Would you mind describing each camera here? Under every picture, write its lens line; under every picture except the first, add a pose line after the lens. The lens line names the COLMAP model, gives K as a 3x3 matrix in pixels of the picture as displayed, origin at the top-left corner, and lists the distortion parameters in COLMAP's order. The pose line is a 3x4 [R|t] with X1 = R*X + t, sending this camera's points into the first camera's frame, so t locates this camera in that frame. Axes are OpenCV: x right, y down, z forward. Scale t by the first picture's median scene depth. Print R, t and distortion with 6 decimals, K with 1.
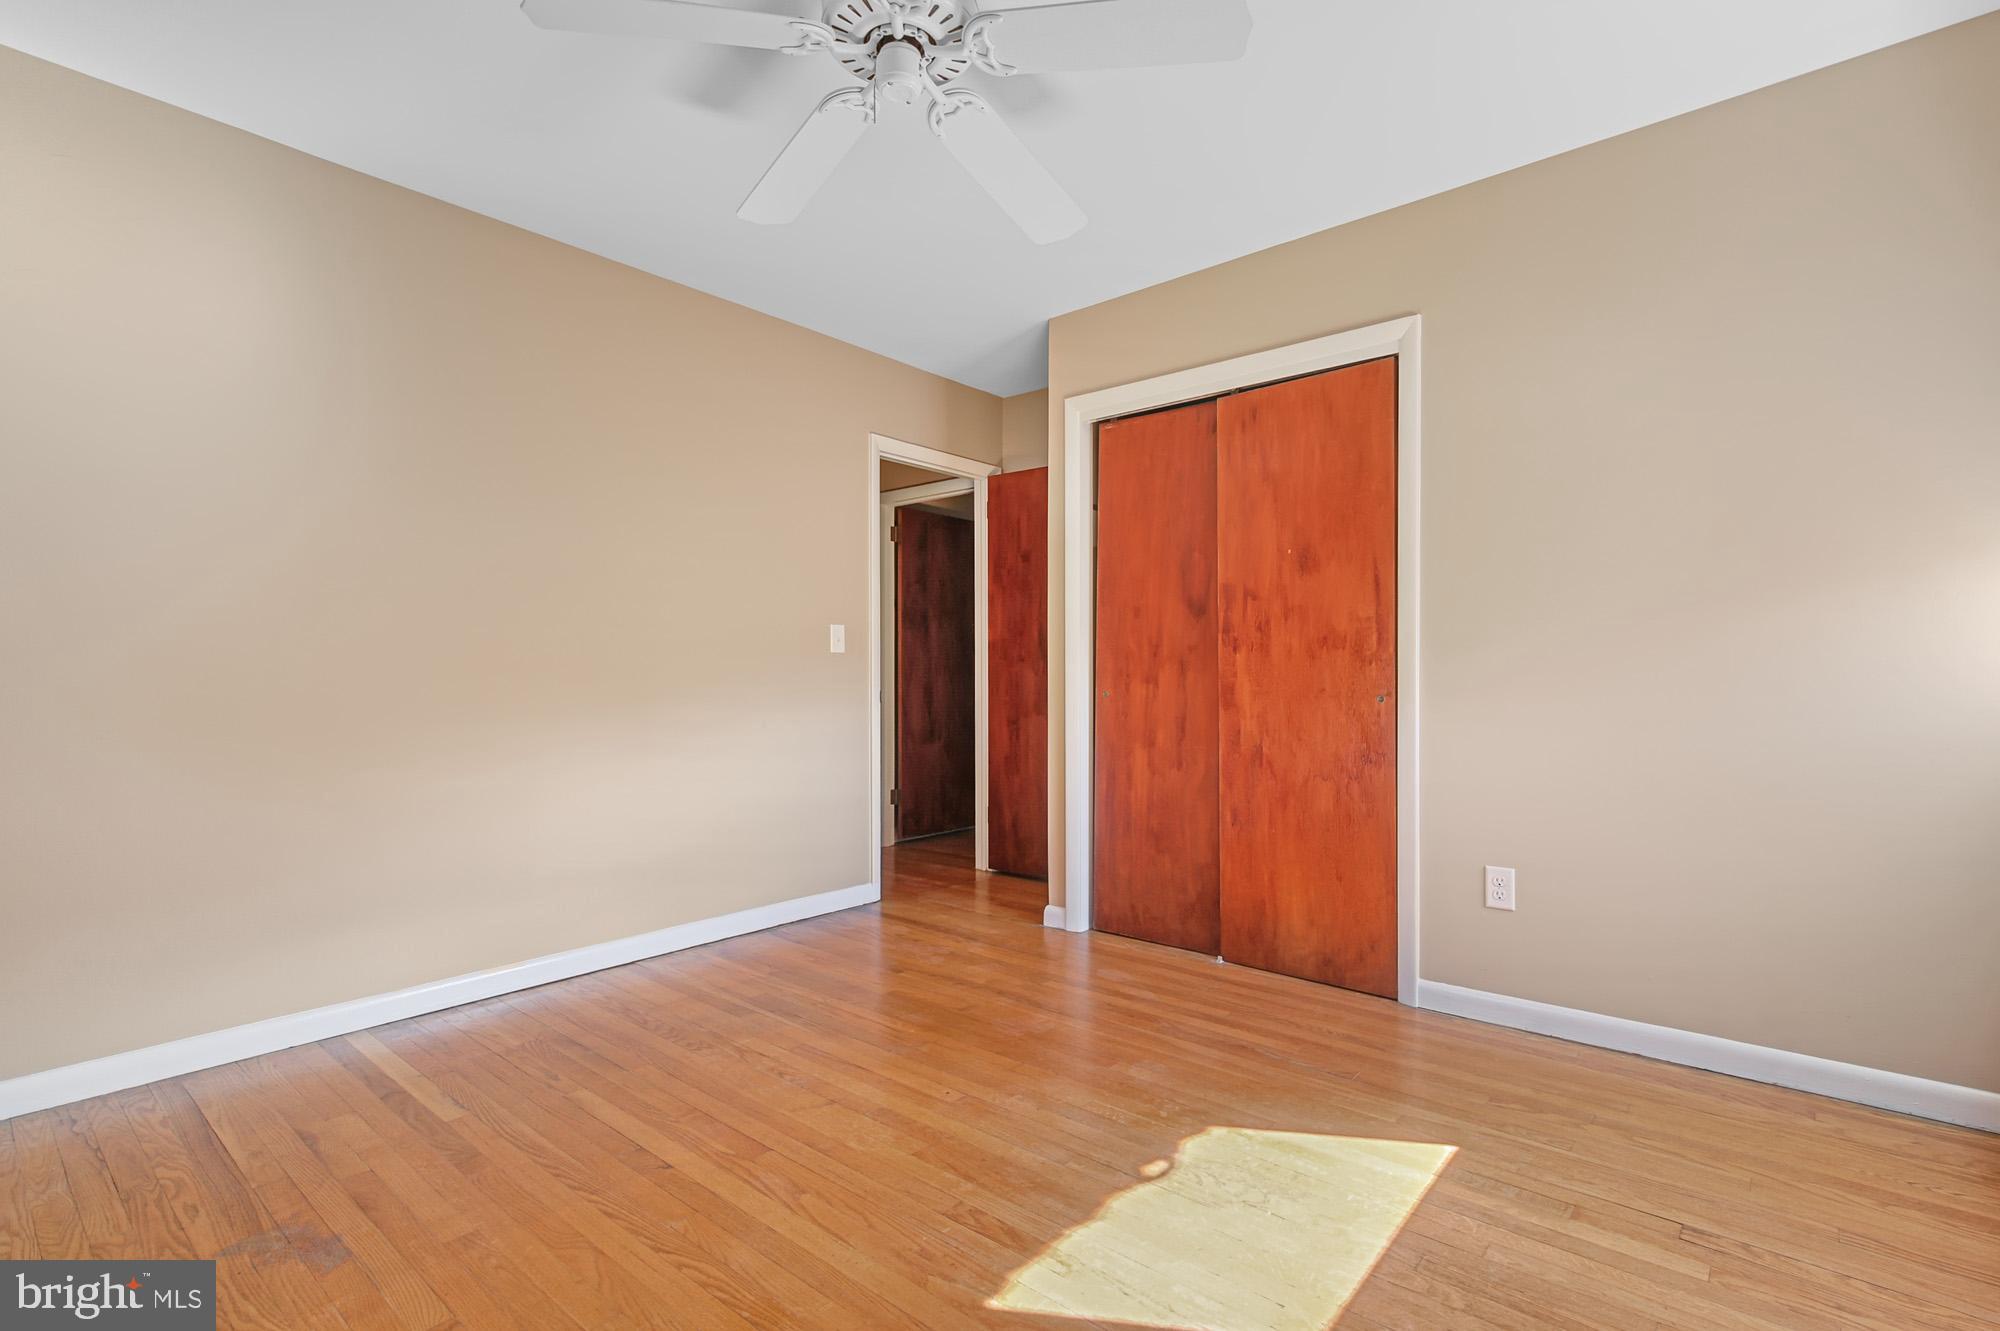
lens RADIAL K [[923.6, 0, 998.3], [0, 923.6, 672.7], [0, 0, 1]] dist [0.007489, 0.000226]
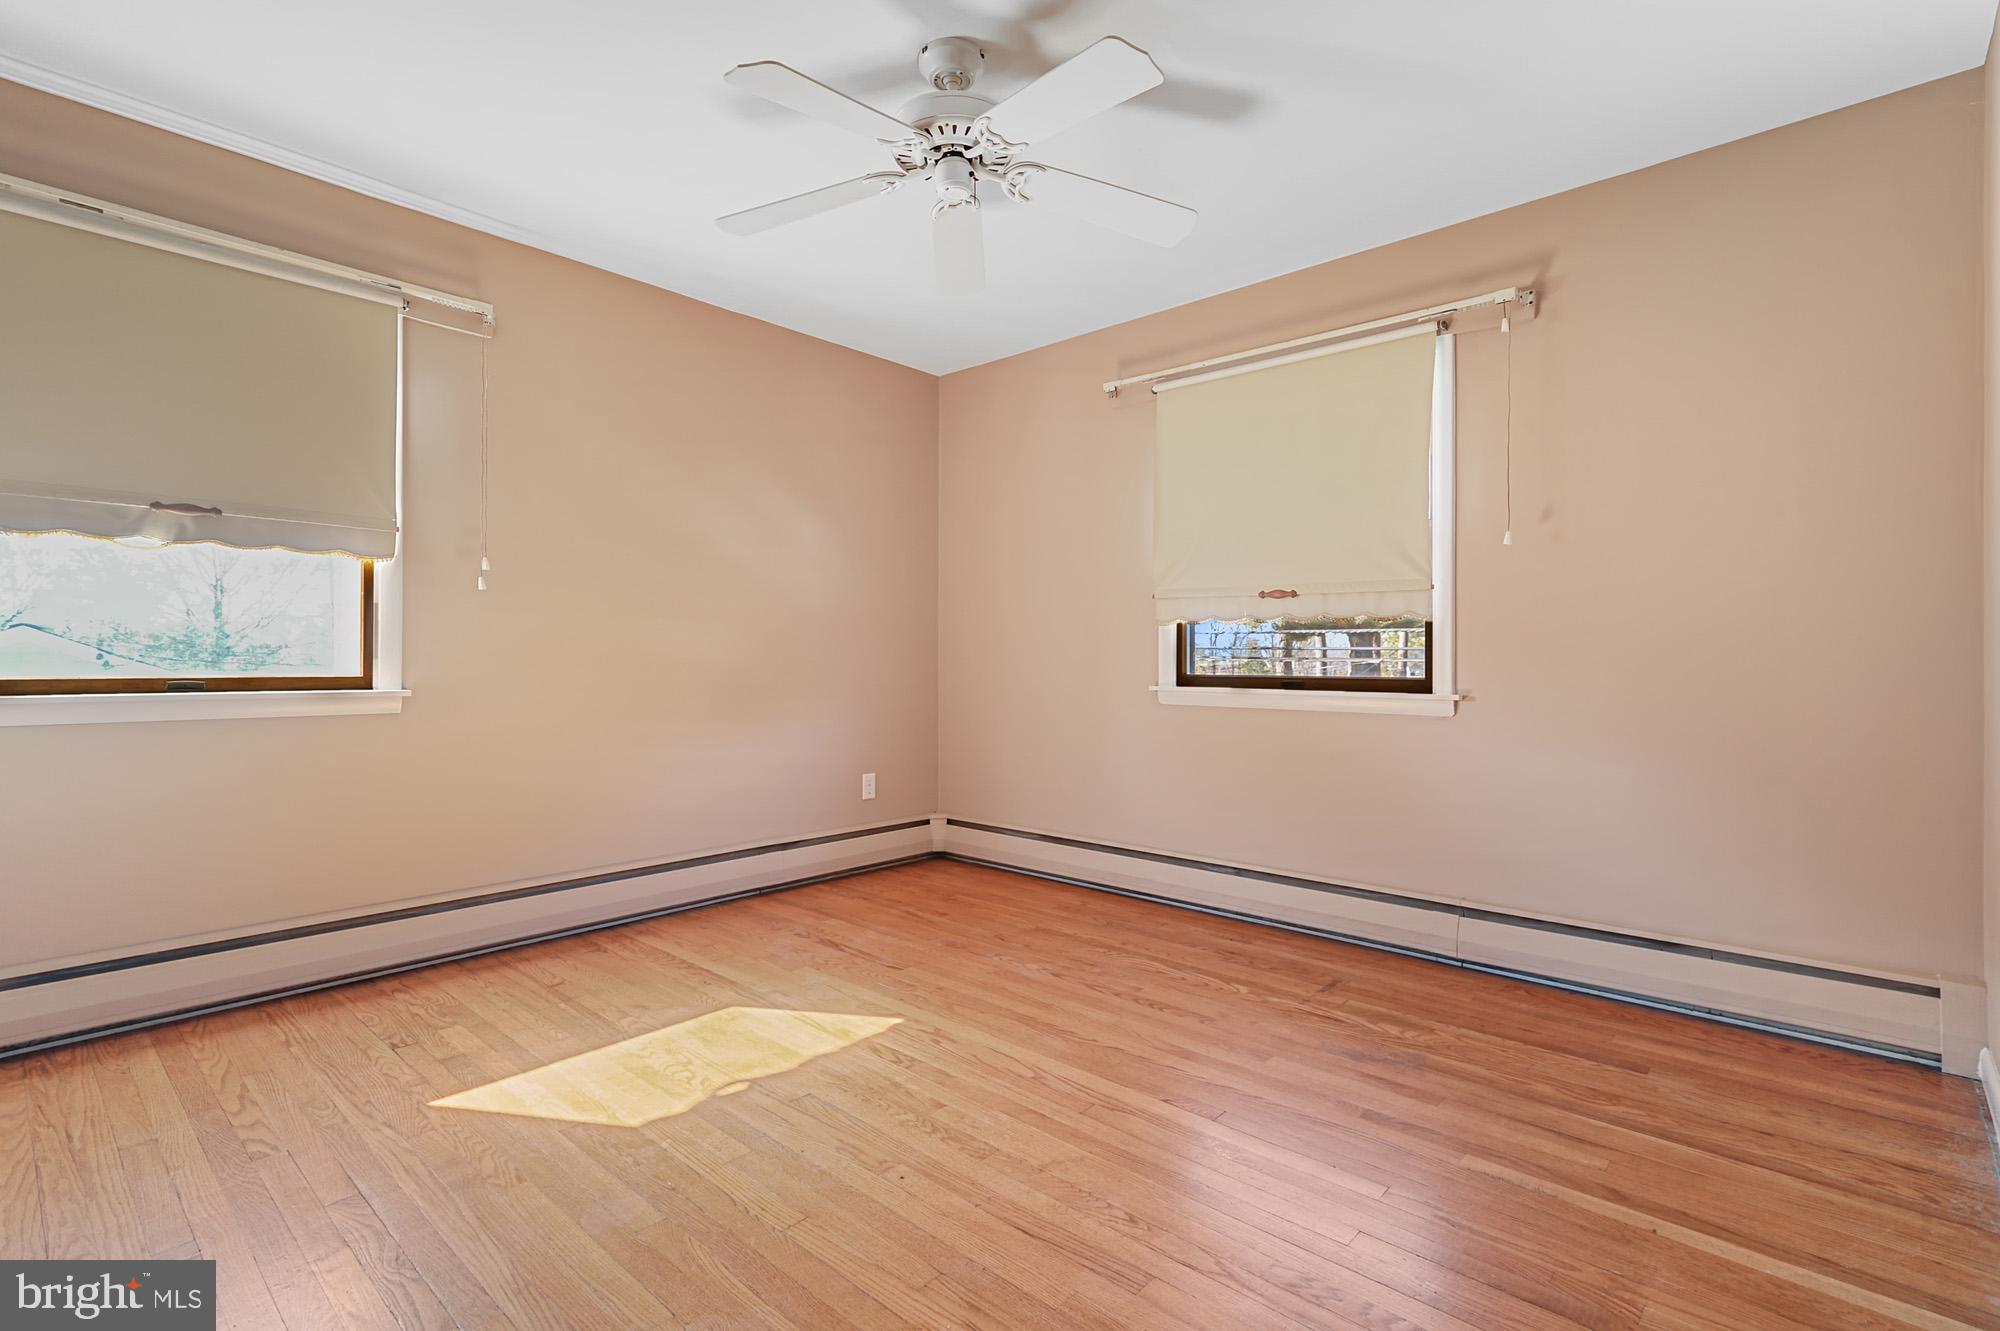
lens RADIAL K [[923.6, 0, 1000.2], [0, 923.6, 659.7], [0, 0, 1]] dist [0.007489, 0.000226]
pose [[-0.999673, -0.000717, 0.025575, -0.196569], [-0.000803, 0.999994, -0.003351, 0.012227], [-0.025573, -0.003370, -0.999667, 2.220962]]
